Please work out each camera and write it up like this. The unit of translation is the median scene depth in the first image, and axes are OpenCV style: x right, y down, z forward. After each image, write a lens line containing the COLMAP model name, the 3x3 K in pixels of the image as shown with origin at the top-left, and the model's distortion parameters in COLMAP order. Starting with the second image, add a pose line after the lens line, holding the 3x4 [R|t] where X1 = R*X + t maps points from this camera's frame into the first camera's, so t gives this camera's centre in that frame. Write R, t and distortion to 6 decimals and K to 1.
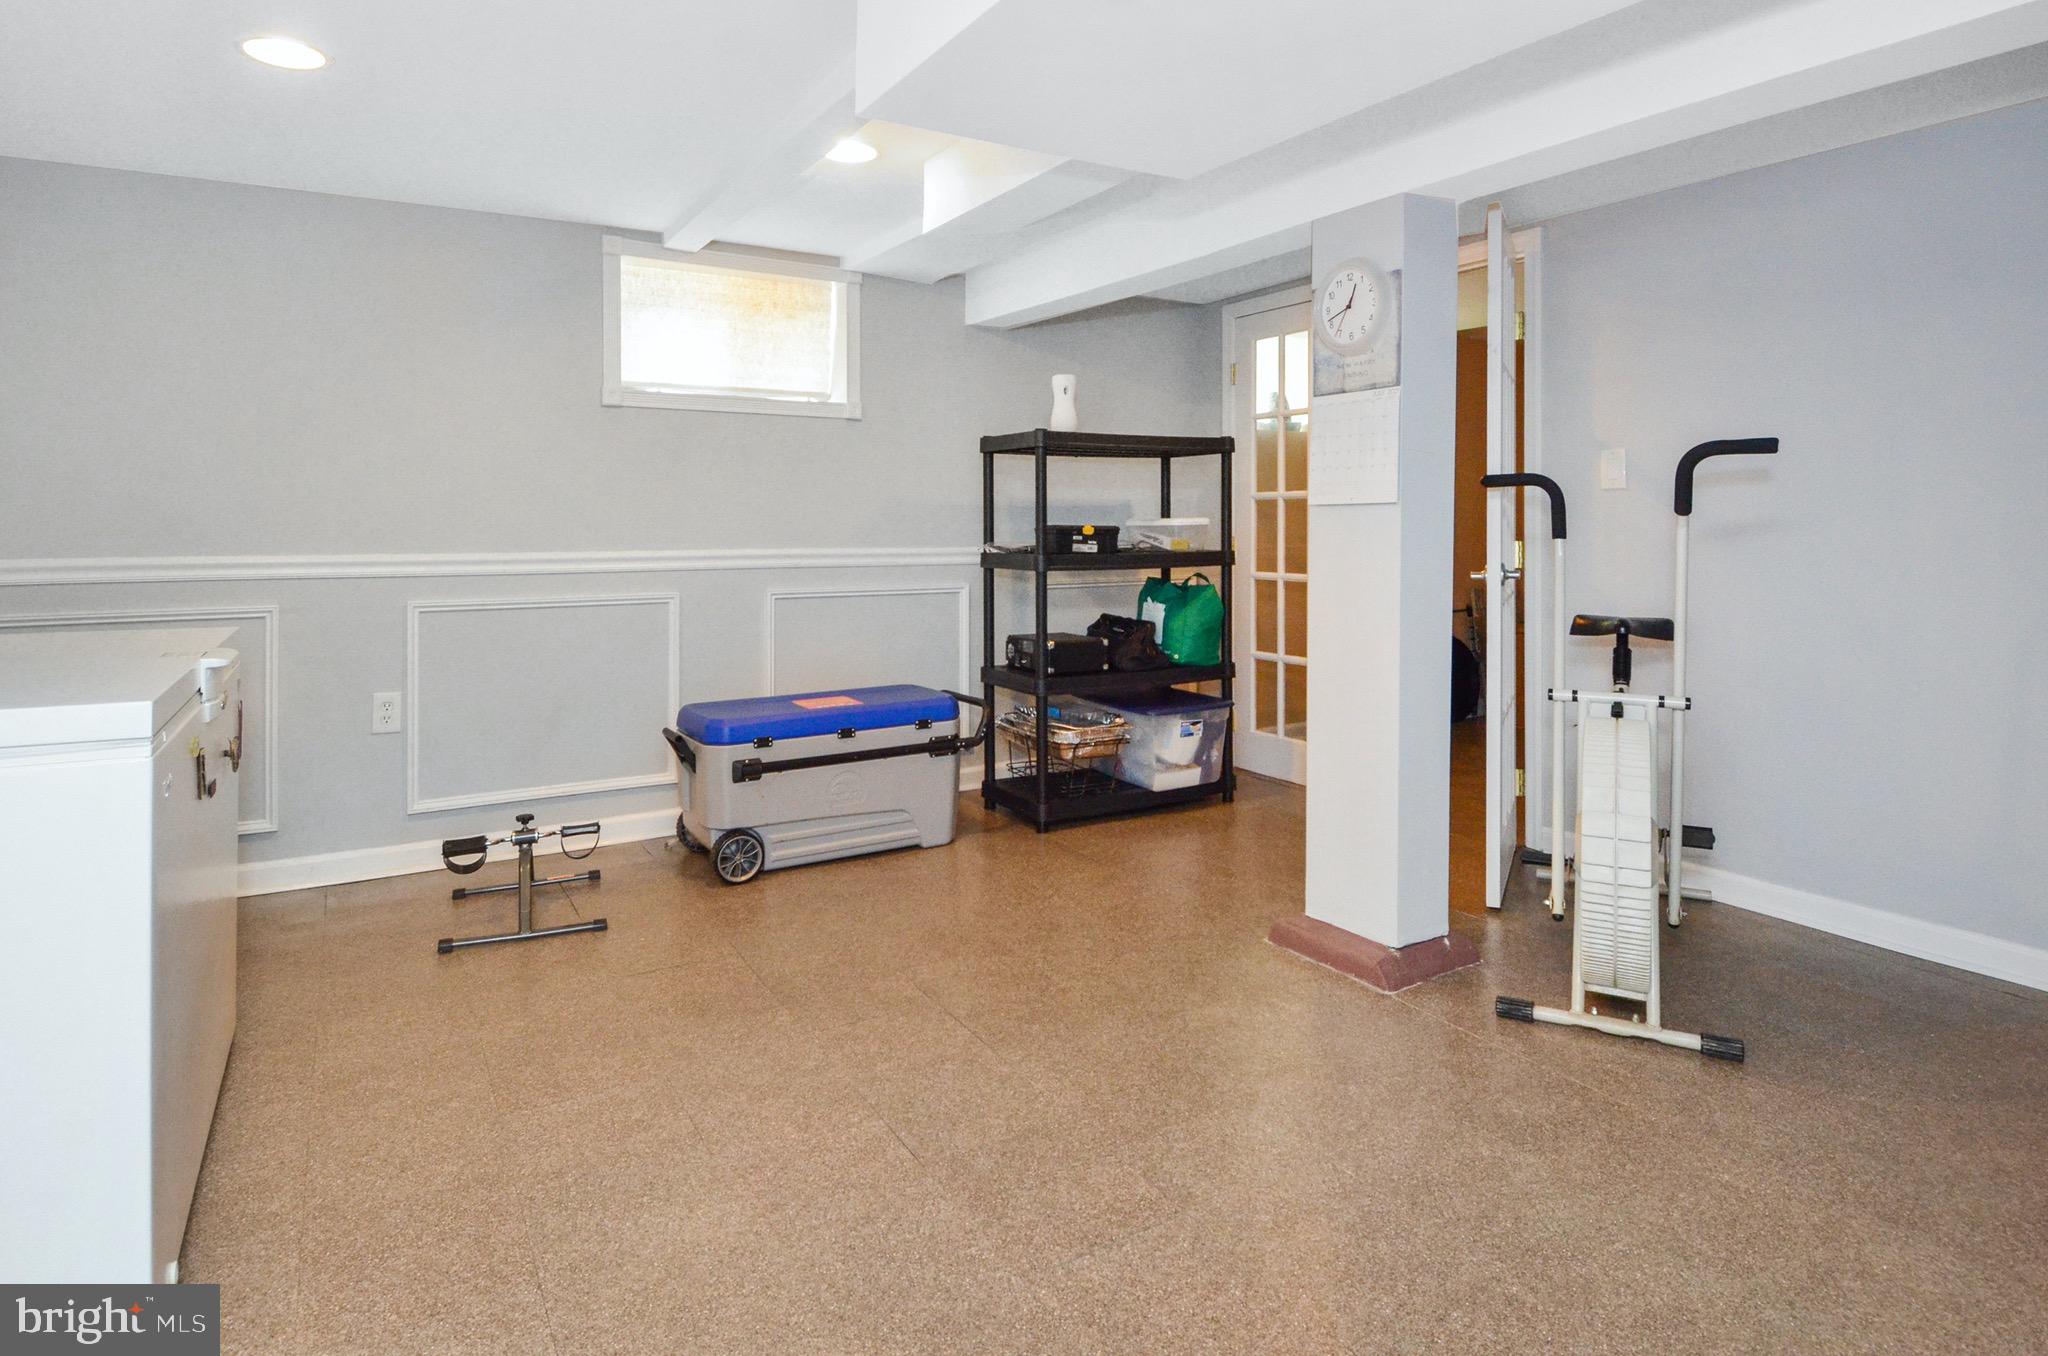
lens RADIAL K [[1137.1, 0, 1024.3], [0, 1137.1, 562.1], [0, 0, 1]] dist [0.002327, -0.021452]
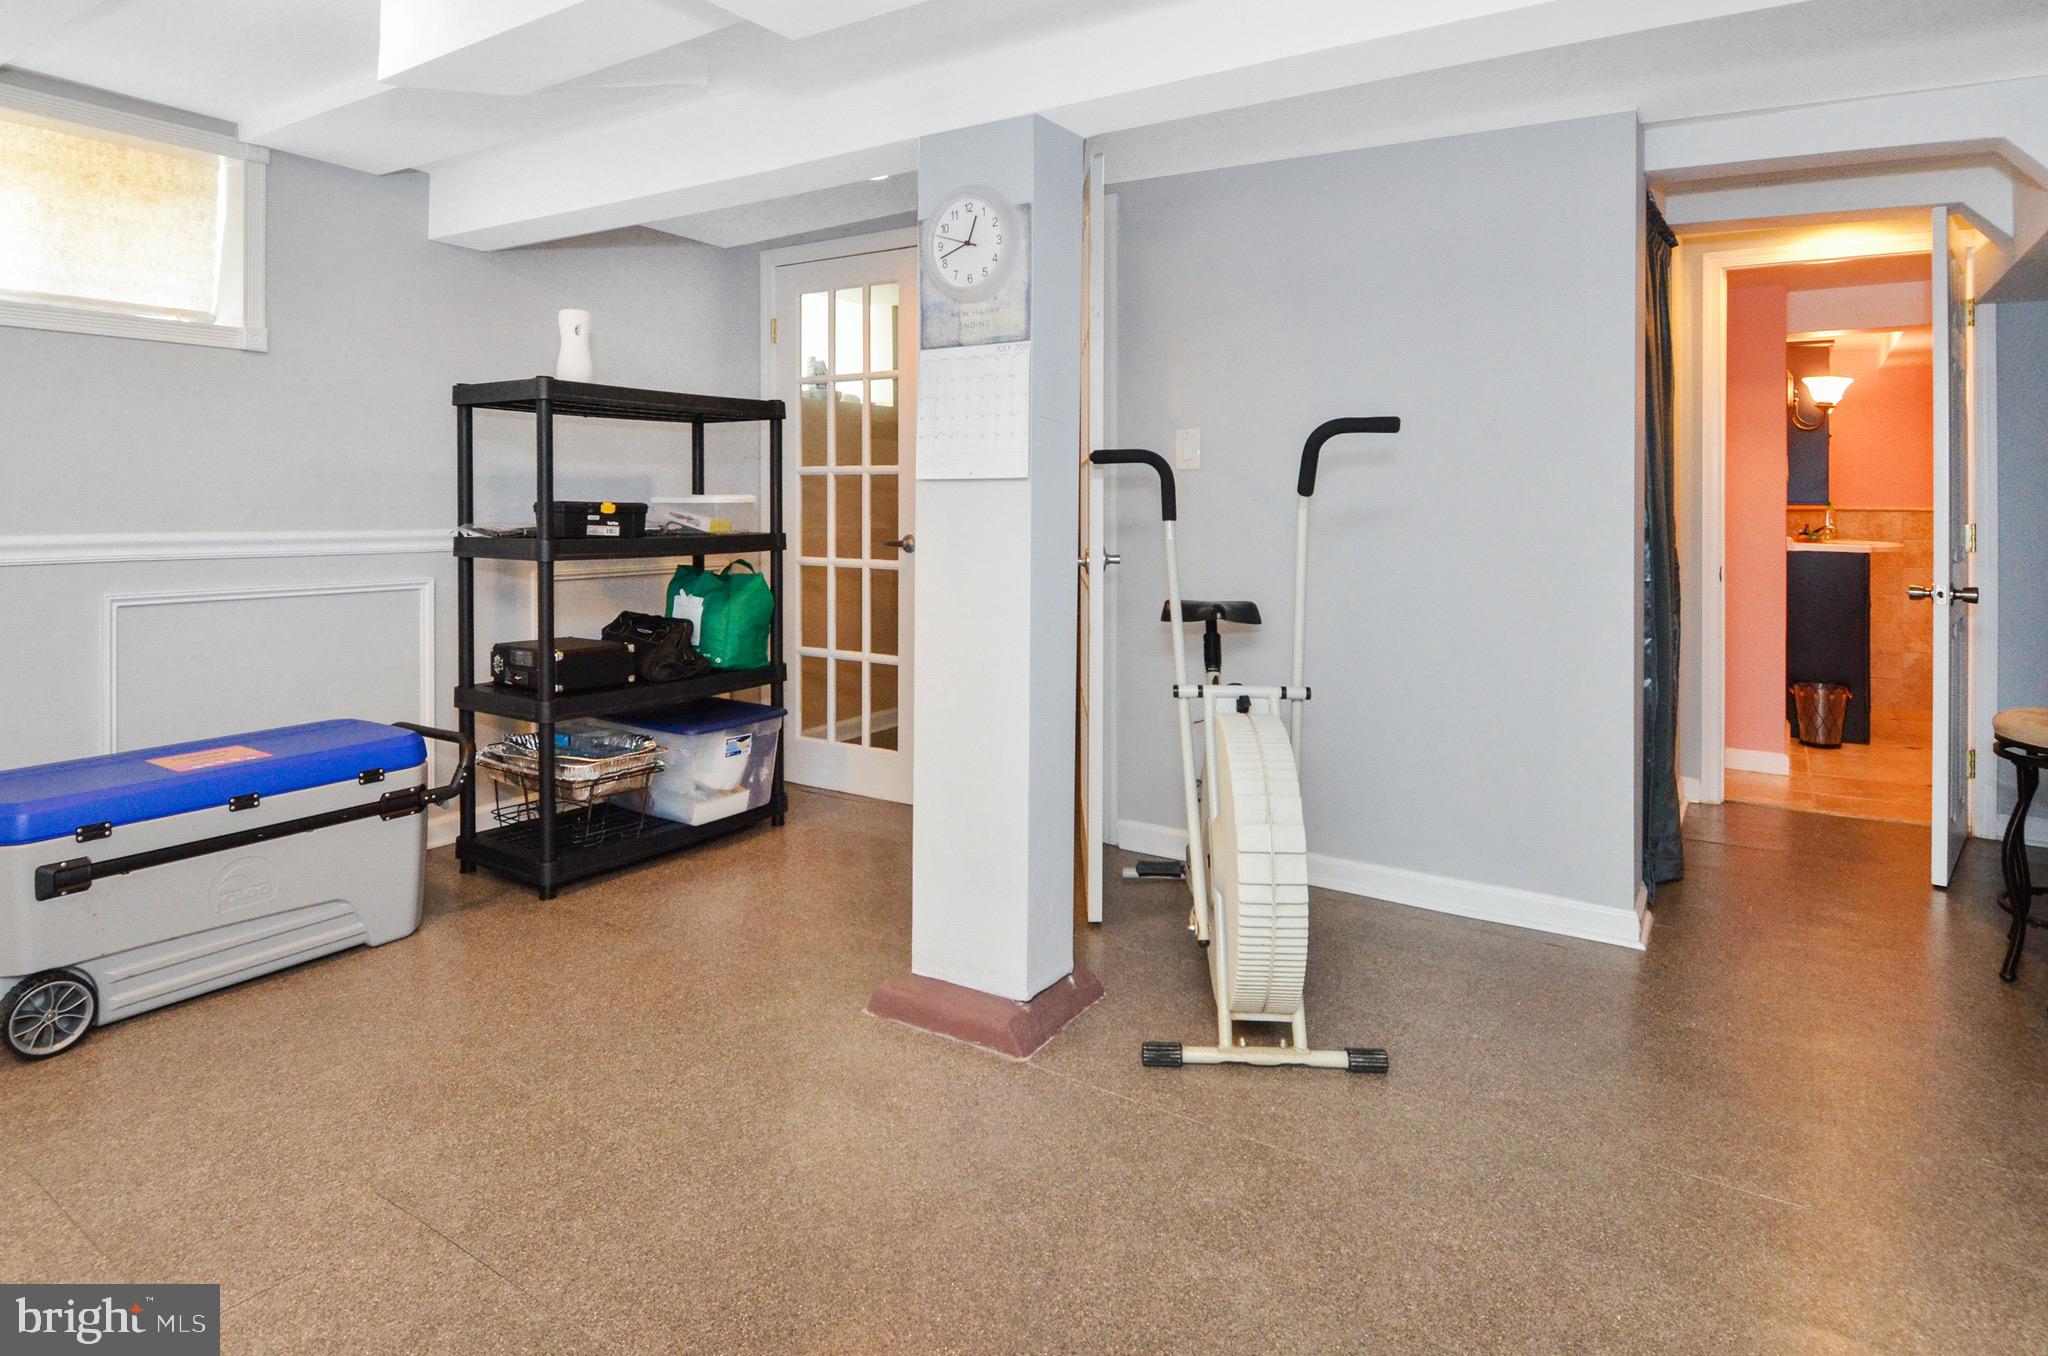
lens RADIAL K [[1111.7, 0, 1029.6], [0, 1111.7, 529.2], [0, 0, 1]] dist [-0.000202, -0.017063]
pose [[0.893175, -0.002092, 0.449705, -0.030150], [0.007109, 0.999930, -0.009468, -0.003909], [-0.449654, 0.011653, 0.893127, 0.174690]]
